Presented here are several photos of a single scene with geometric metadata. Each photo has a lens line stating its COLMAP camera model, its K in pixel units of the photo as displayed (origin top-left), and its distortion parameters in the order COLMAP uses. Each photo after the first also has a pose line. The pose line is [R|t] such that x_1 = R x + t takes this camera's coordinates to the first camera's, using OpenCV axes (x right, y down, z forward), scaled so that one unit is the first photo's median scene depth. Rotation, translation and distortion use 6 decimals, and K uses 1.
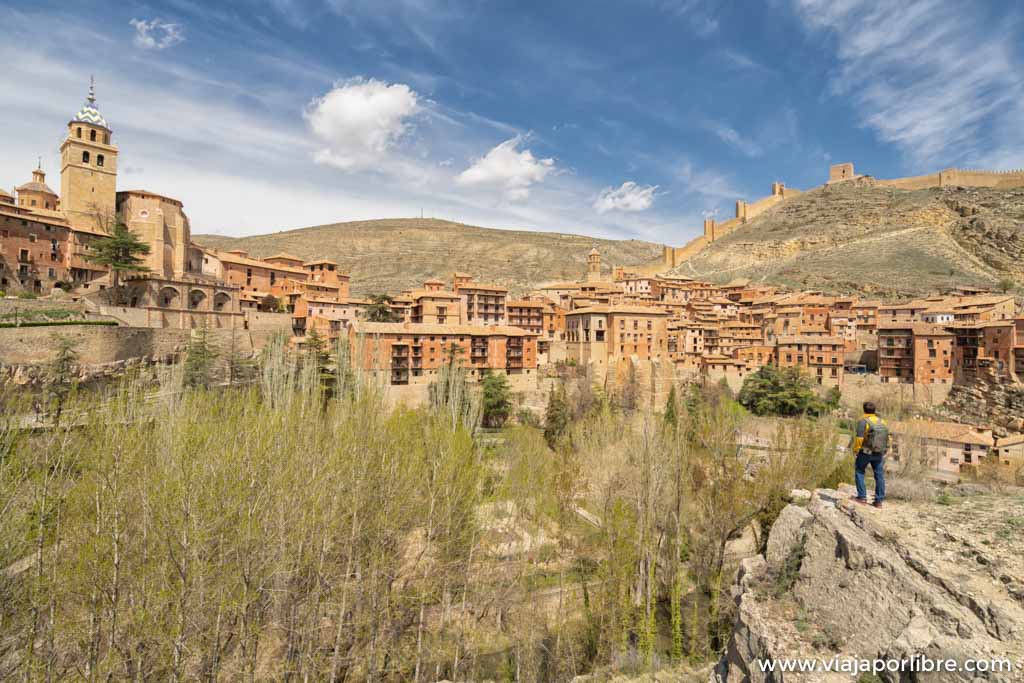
lens RADIAL K [[1176.0, 0, 475.0], [0, 1176.0, 341.8], [0, 0, 1]] dist [0.013501, 0.026512]
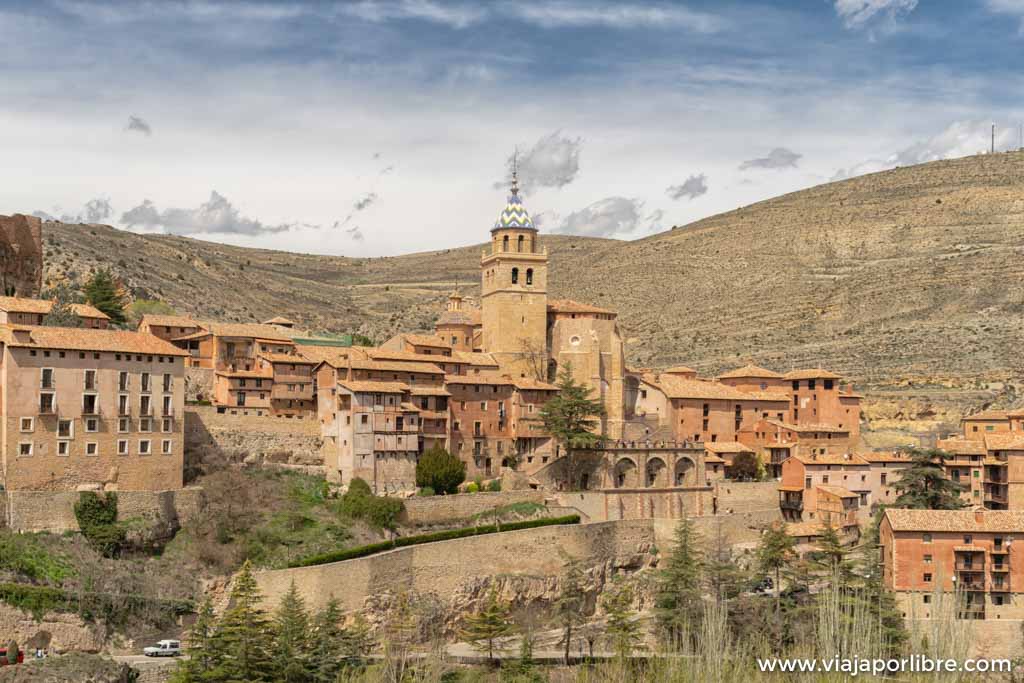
lens RADIAL K [[1176.0, 0, 475.0], [0, 1176.0, 341.8], [0, 0, 1]] dist [0.013501, 0.026512]
pose [[0.891421, -0.028640, -0.452271, -0.012913], [-0.065949, 0.979178, -0.191993, 0.032080], [0.448352, 0.200973, 0.870971, 0.346288]]
